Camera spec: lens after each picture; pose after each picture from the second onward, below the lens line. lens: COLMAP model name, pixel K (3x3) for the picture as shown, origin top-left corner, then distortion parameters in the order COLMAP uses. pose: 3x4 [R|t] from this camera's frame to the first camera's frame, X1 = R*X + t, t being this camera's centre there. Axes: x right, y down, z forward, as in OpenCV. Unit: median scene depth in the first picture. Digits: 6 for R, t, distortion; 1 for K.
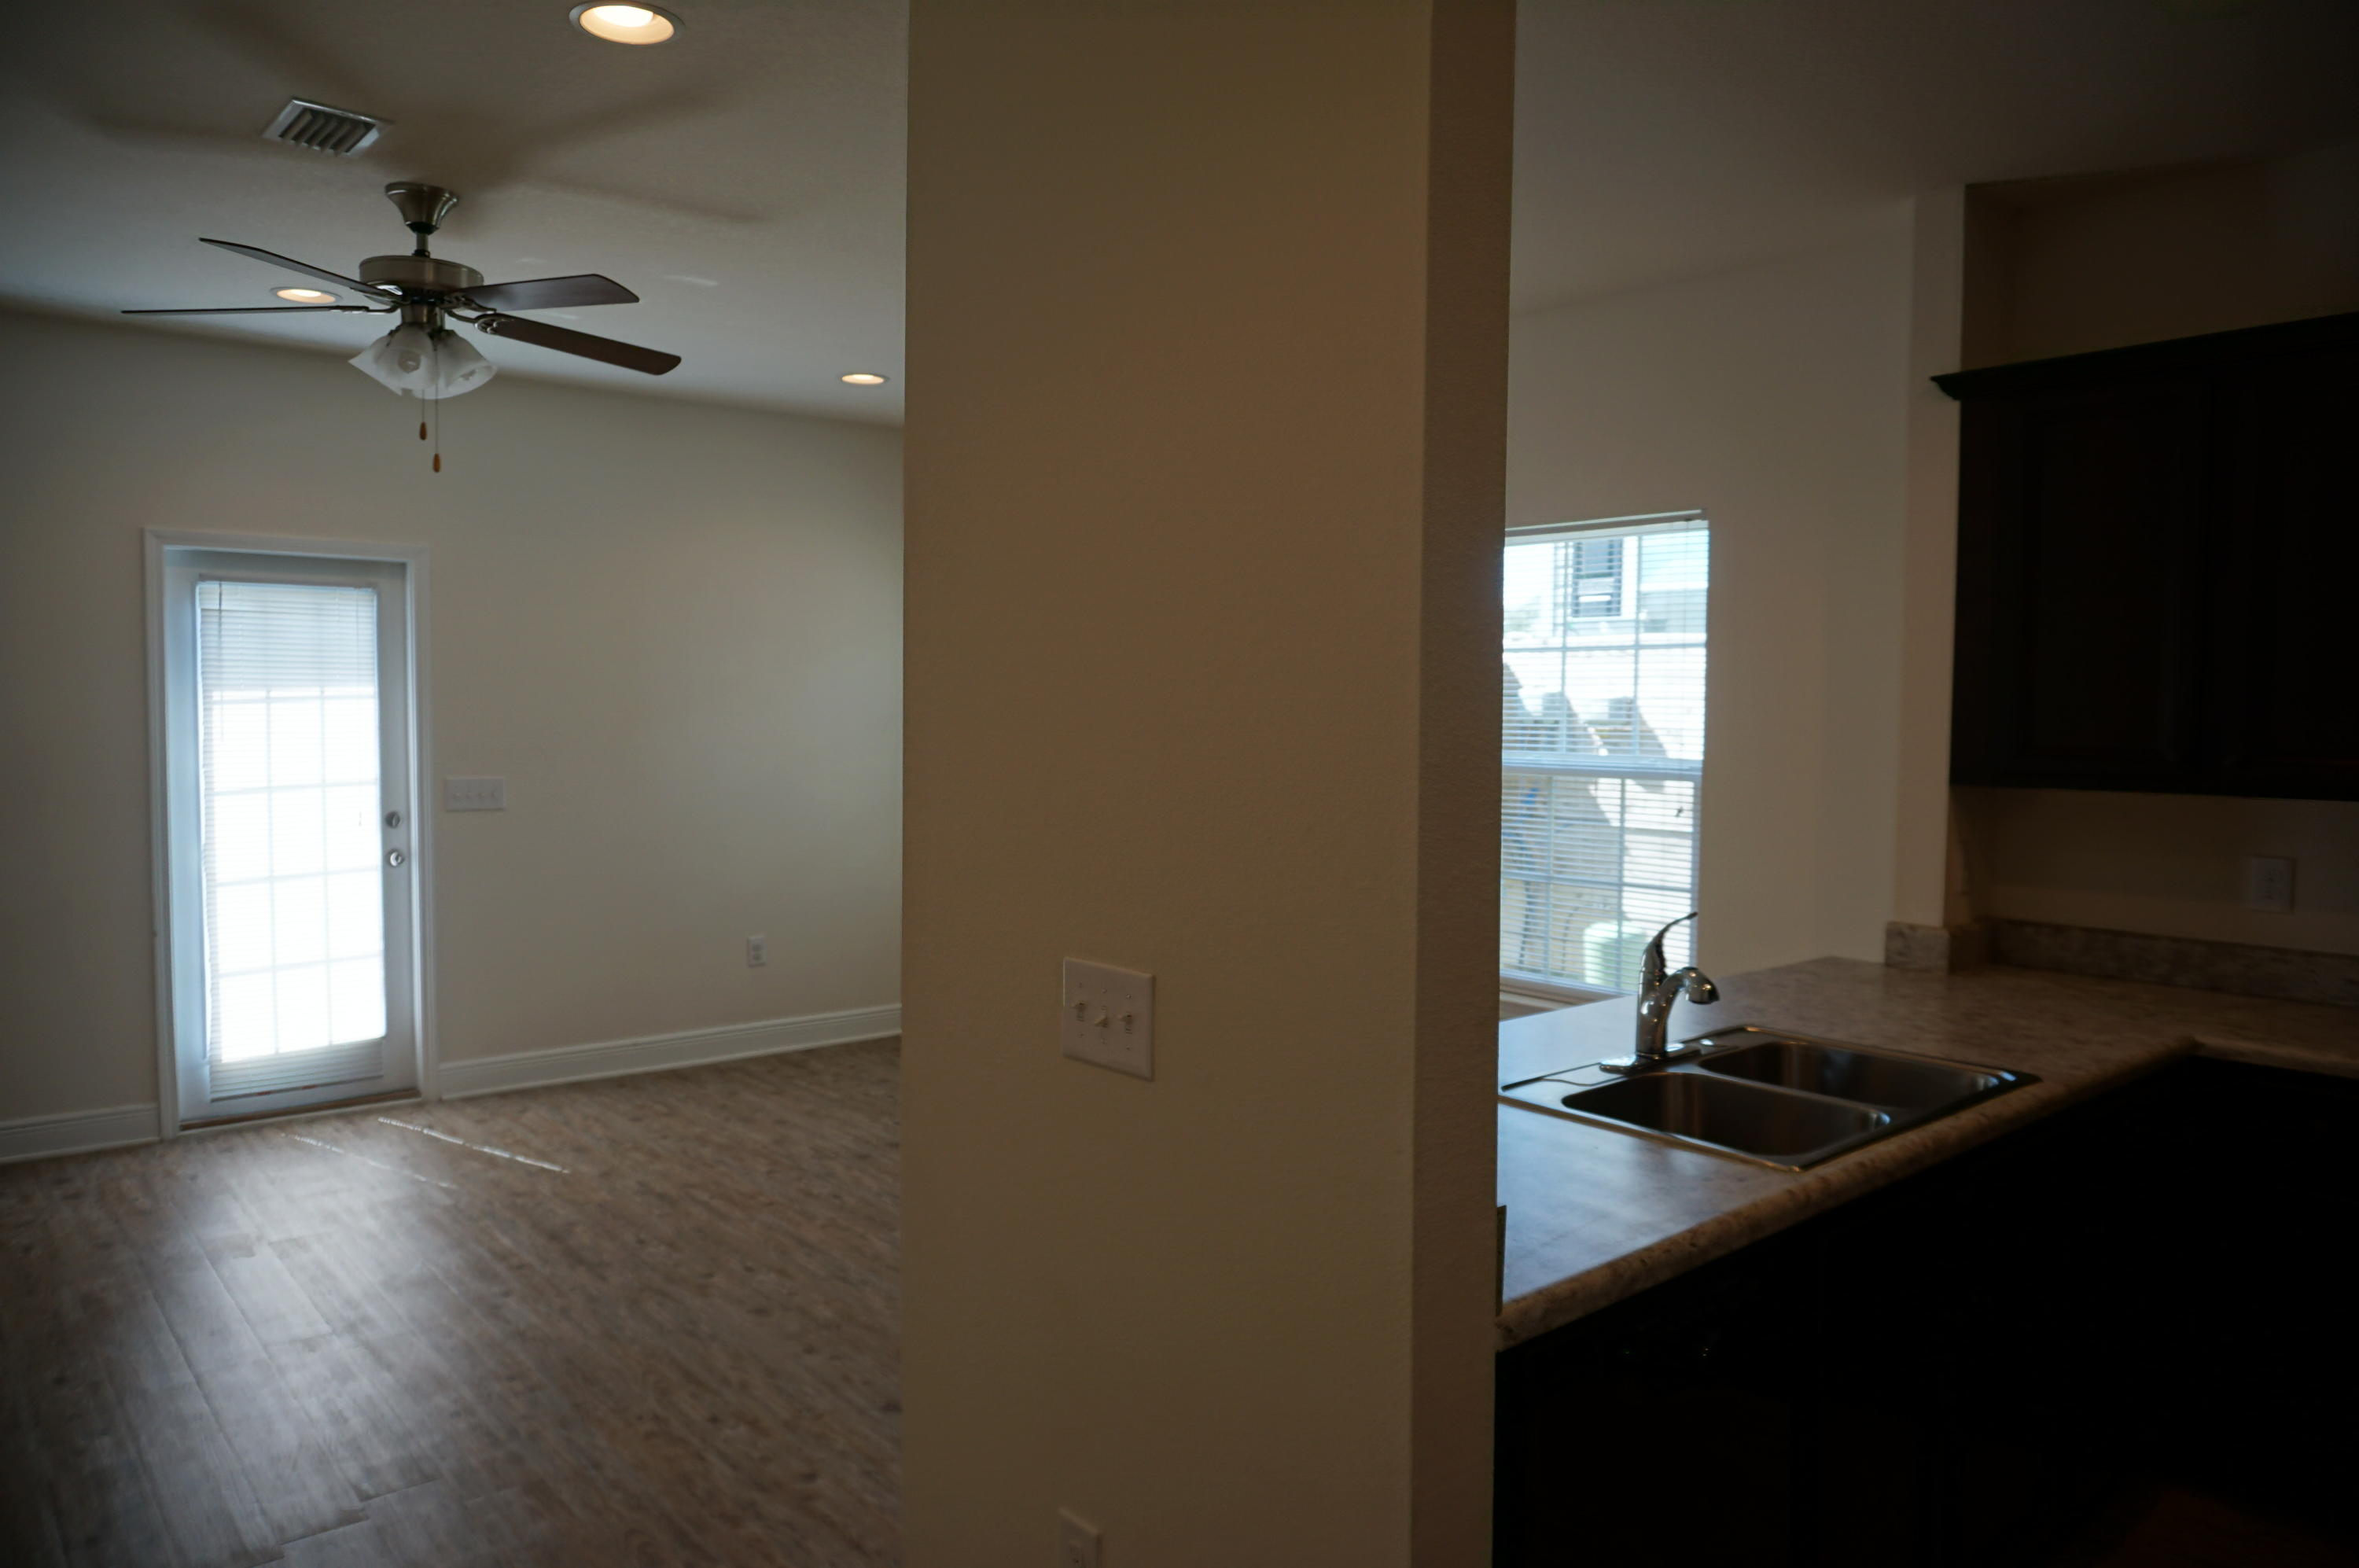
lens RADIAL K [[1576.3, 0, 1174.0], [0, 1576.3, 786.2], [0, 0, 1]] dist [-0.052040, 0.033286]
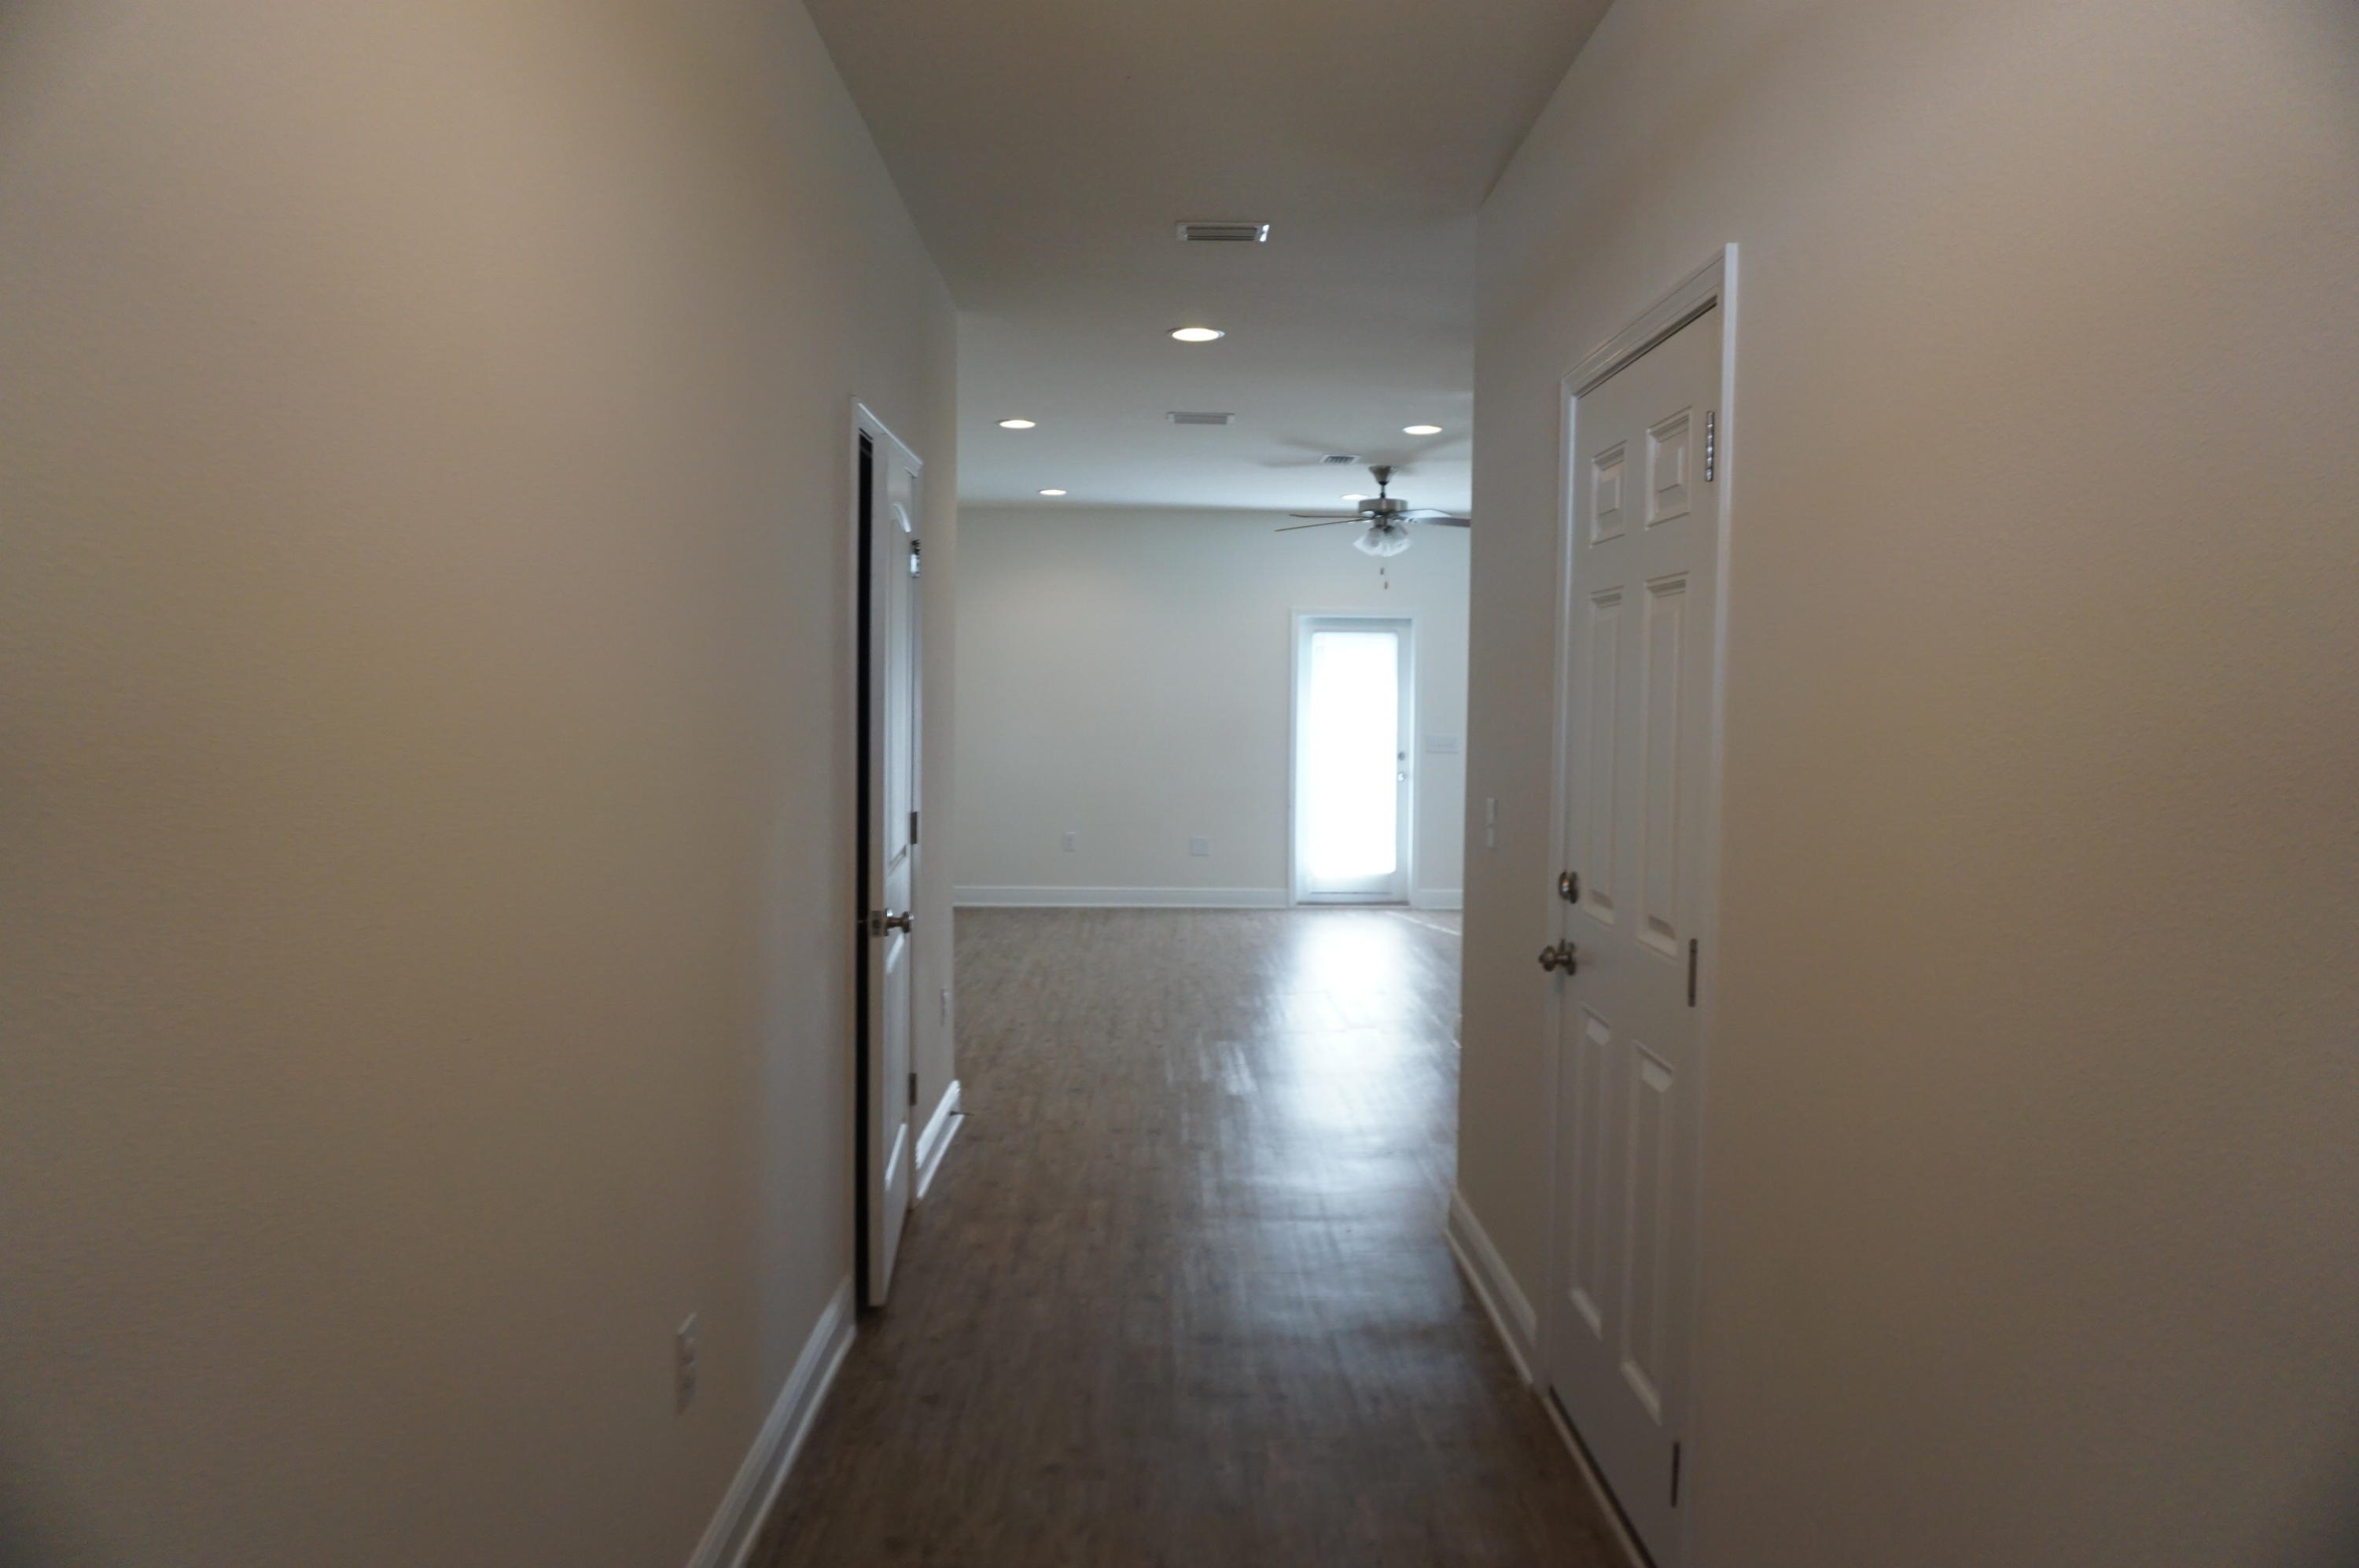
lens RADIAL K [[1597.5, 0, 1180.1], [0, 1597.5, 792.3], [0, 0, 1]] dist [-0.040601, 0.033898]
pose [[0.769751, 0.034976, -0.637386, 0.804644], [-0.033408, 0.999337, 0.014492, 0.072059], [0.637470, 0.010138, 0.770409, -1.003168]]
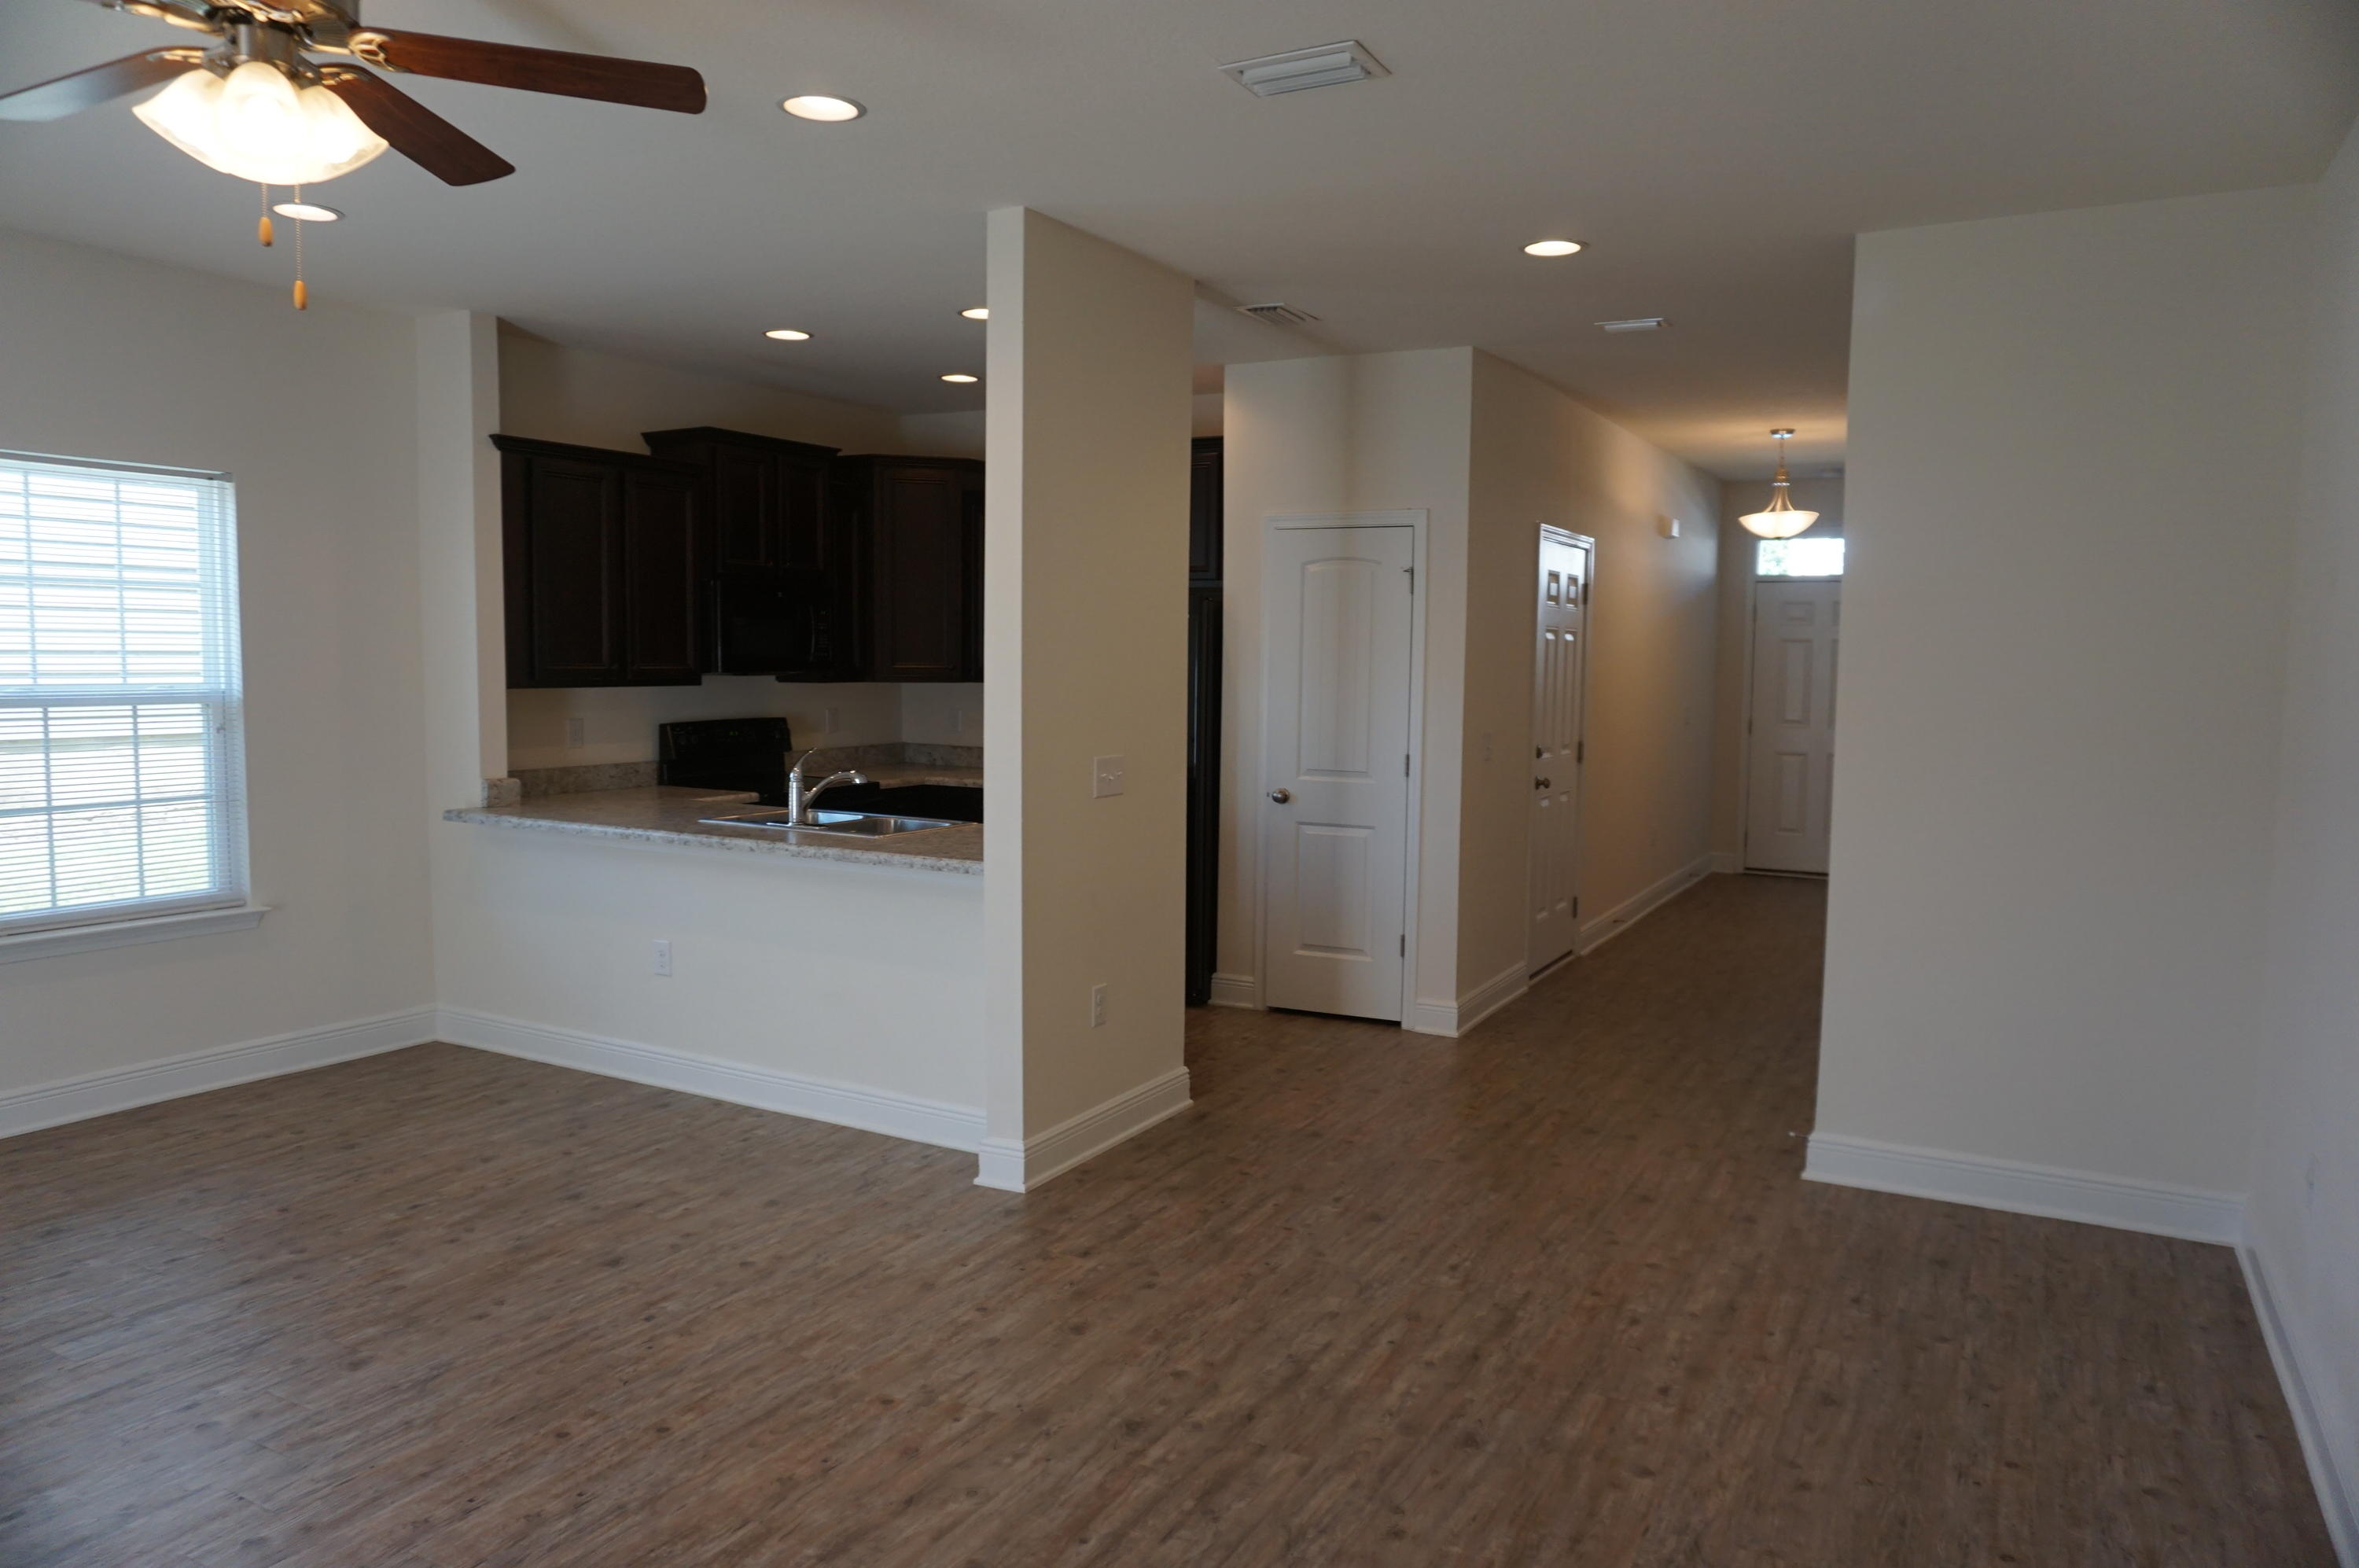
lens RADIAL K [[1597.5, 0, 1180.1], [0, 1597.5, 792.3], [0, 0, 1]] dist [-0.040601, 0.033898]
pose [[-0.357810, -0.098059, 0.928631, -1.271127], [0.027137, 0.992959, 0.115308, -0.064599], [-0.933400, 0.066459, -0.352630, 0.918501]]
